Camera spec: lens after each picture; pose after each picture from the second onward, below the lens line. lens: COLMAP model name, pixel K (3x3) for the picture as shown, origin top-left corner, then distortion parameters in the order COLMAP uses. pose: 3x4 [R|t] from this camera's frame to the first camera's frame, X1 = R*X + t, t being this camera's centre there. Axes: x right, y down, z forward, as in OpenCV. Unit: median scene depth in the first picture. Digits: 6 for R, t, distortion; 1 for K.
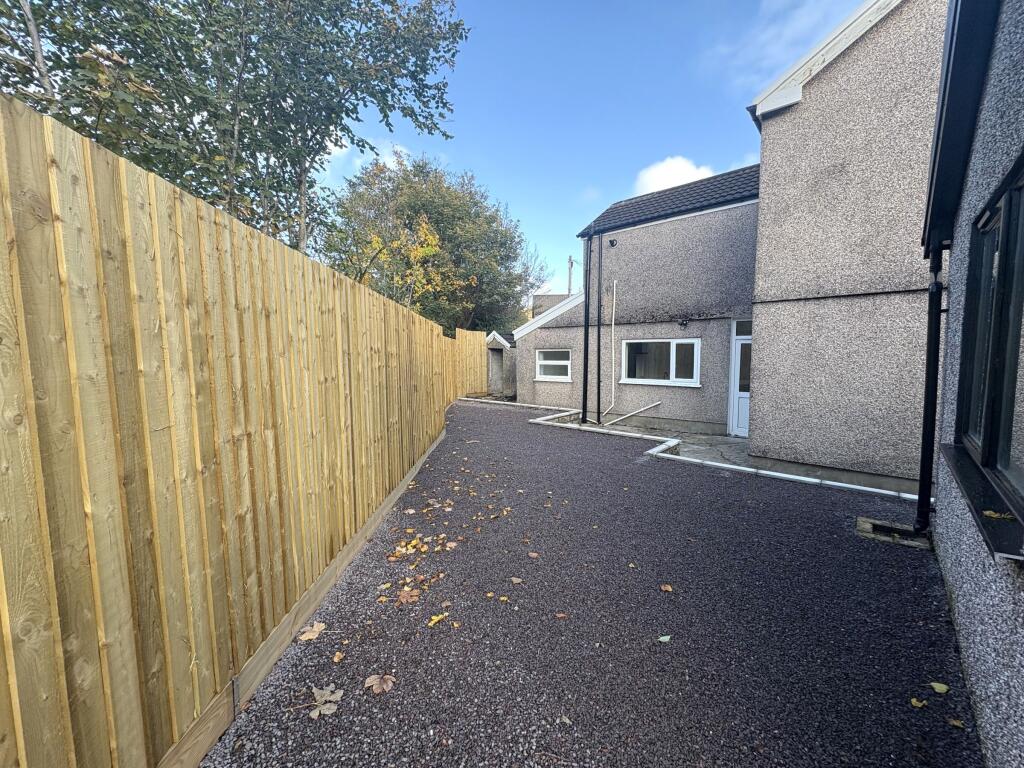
lens RADIAL K [[409.7, 0, 514.2], [0, 409.7, 382.9], [0, 0, 1]] dist [-0.001264, -0.000183]
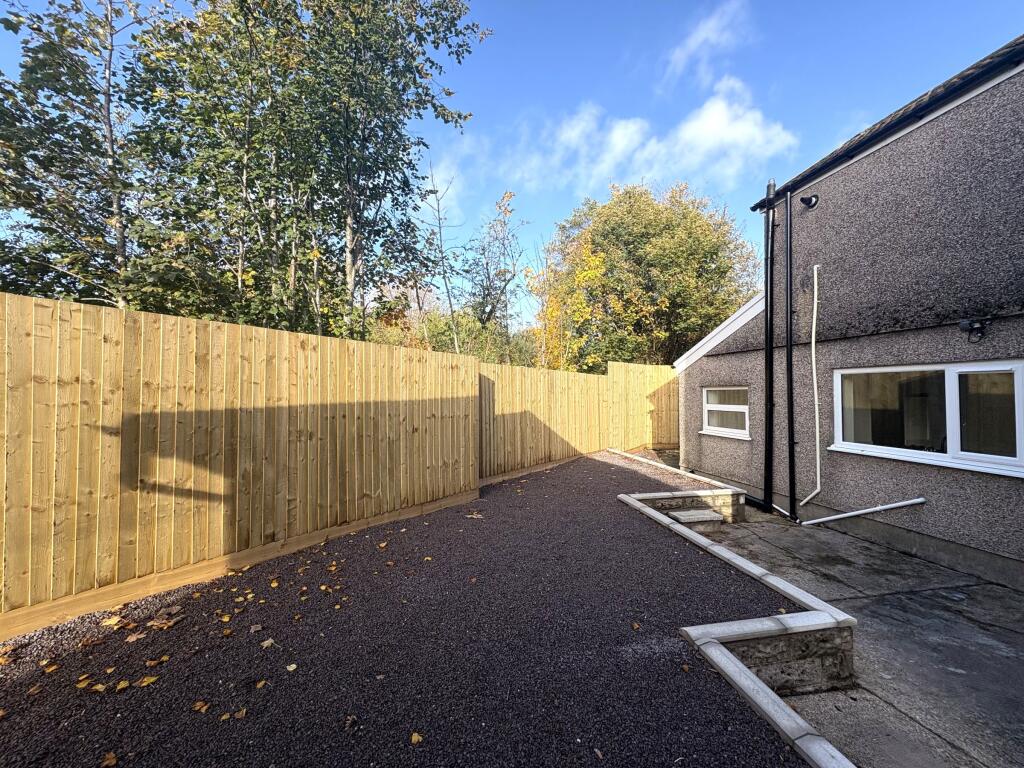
lens RADIAL K [[409.7, 0, 514.2], [0, 409.7, 382.9], [0, 0, 1]] dist [-0.001264, -0.000183]
pose [[0.793128, -0.004004, -0.609042, 0.249864], [-0.056024, 0.995259, -0.079501, -0.020409], [0.606473, 0.097176, 0.789143, 0.309977]]
